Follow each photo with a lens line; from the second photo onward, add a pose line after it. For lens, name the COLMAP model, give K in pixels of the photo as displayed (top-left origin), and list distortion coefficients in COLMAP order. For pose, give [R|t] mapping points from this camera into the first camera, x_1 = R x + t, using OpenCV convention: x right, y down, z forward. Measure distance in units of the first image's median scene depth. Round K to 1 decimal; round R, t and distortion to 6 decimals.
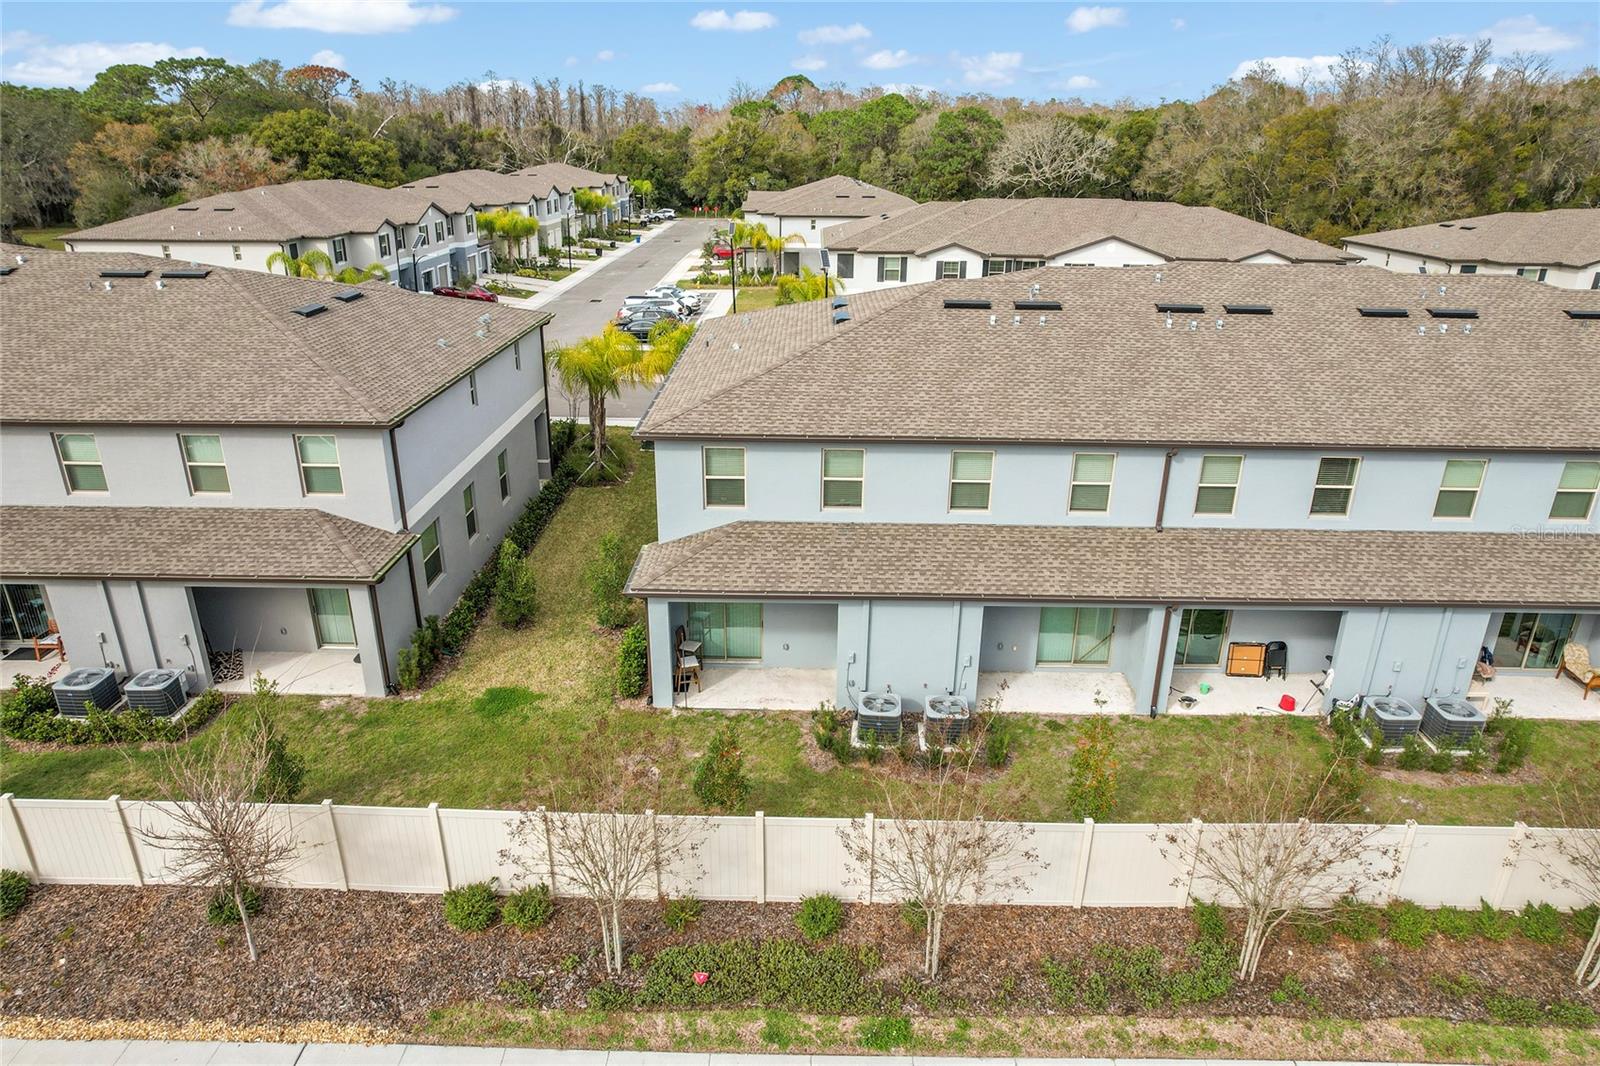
lens RADIAL K [[1027.6, 0, 801.2], [0, 1027.6, 532.6], [0, 0, 1]] dist [-0.070749, 0.059528]
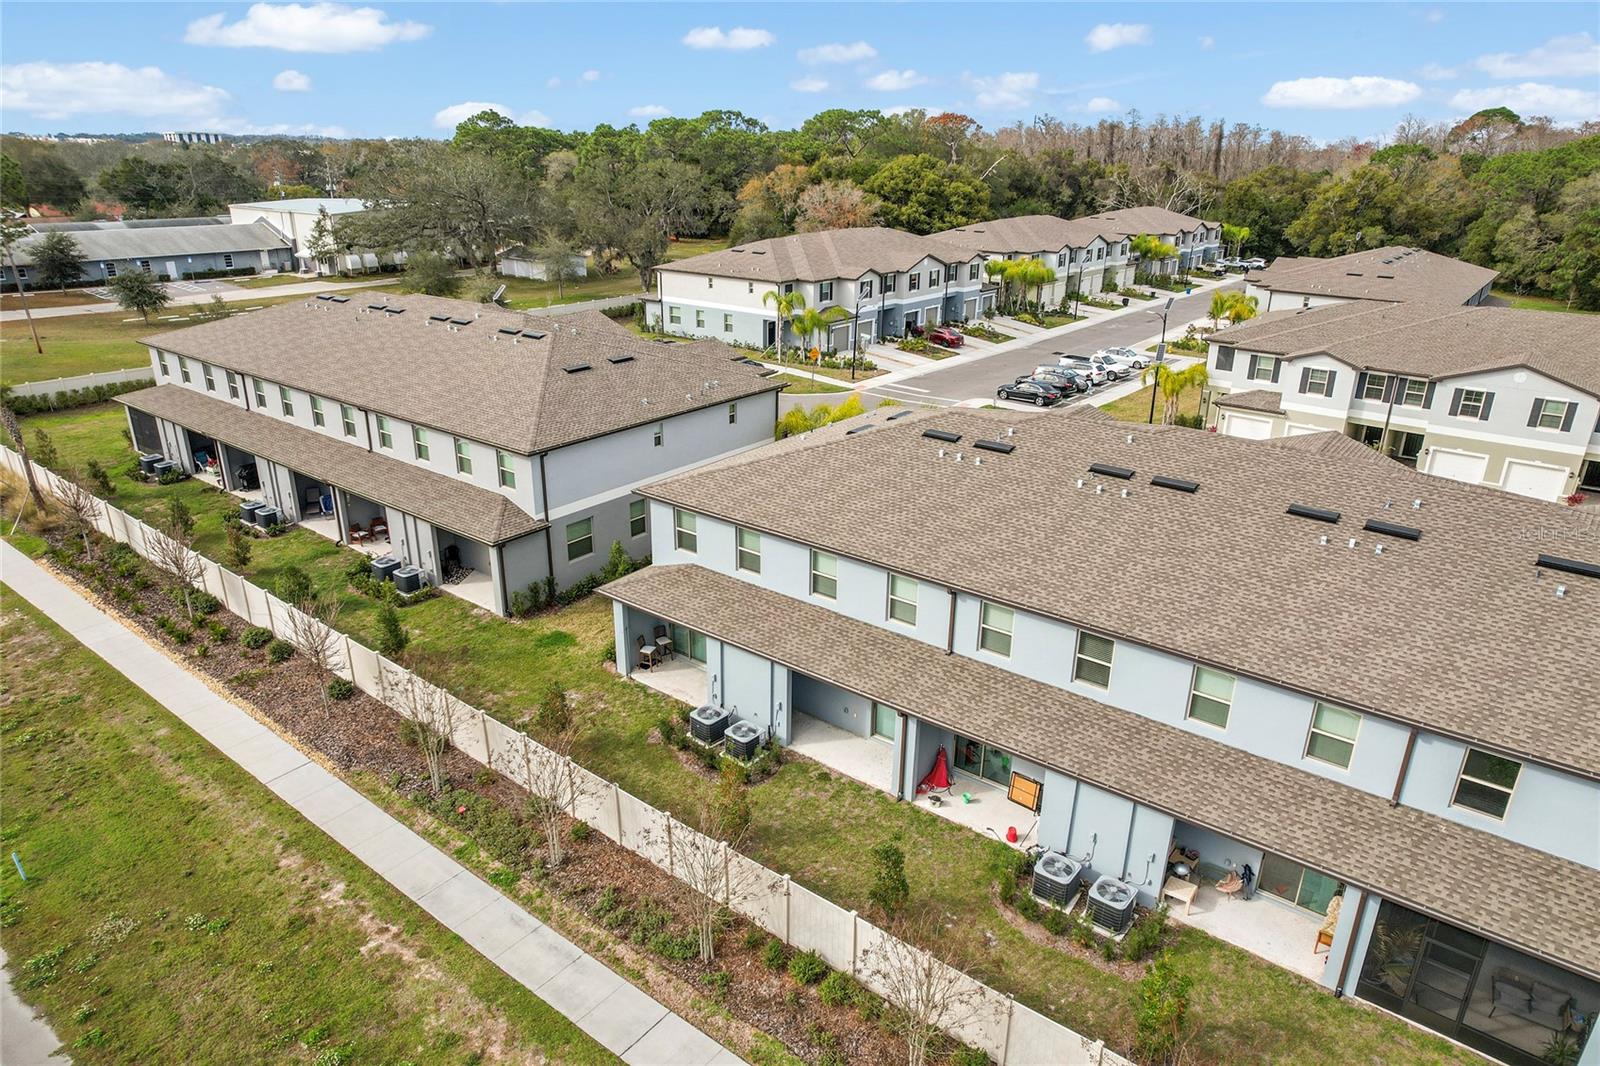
lens RADIAL K [[1027.6, 0, 805.4], [0, 1027.6, 531.4], [0, 0, 1]] dist [-0.070749, 0.059528]
pose [[0.800304, 0.217253, -0.558851, 0.847754], [-0.224364, 0.972843, 0.056891, -0.170110], [0.556034, 0.079856, 0.827314, -0.089494]]
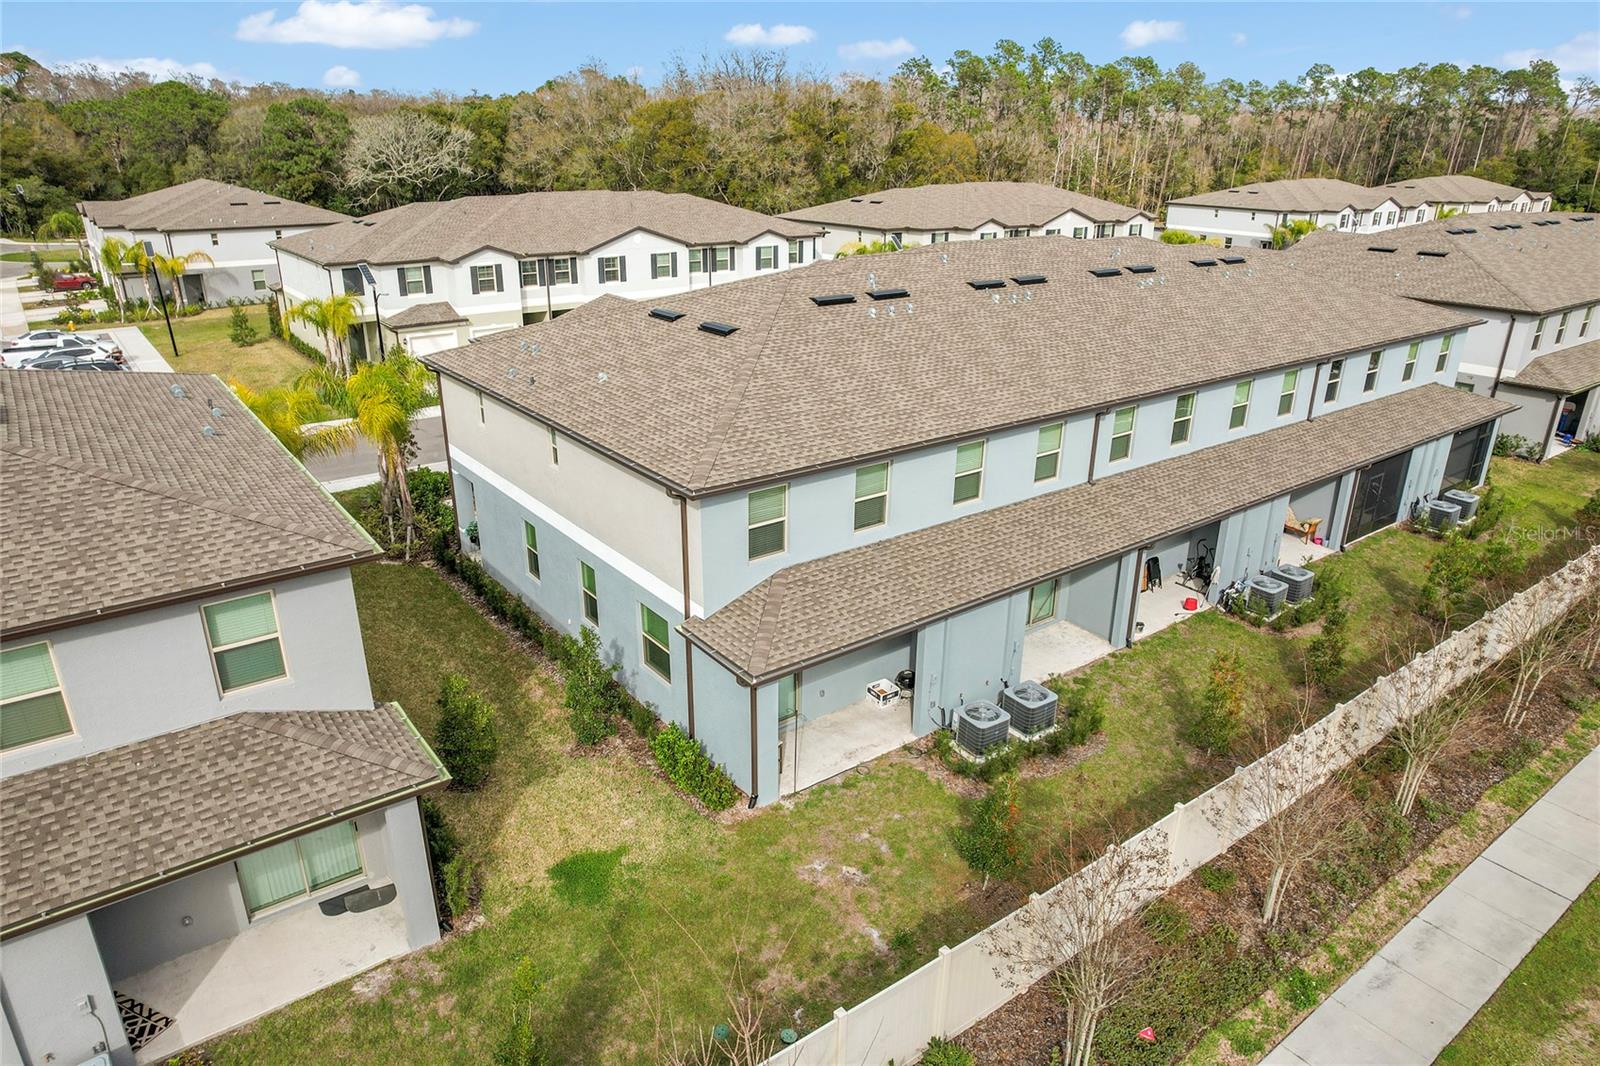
lens RADIAL K [[1027.6, 0, 799.9], [0, 1027.6, 535.9], [0, 0, 1]] dist [-0.070749, 0.059528]
pose [[0.789560, -0.225020, 0.570930, -0.541231], [0.219870, 0.972313, 0.079150, -0.104163], [-0.572933, 0.063037, 0.817175, 0.277724]]
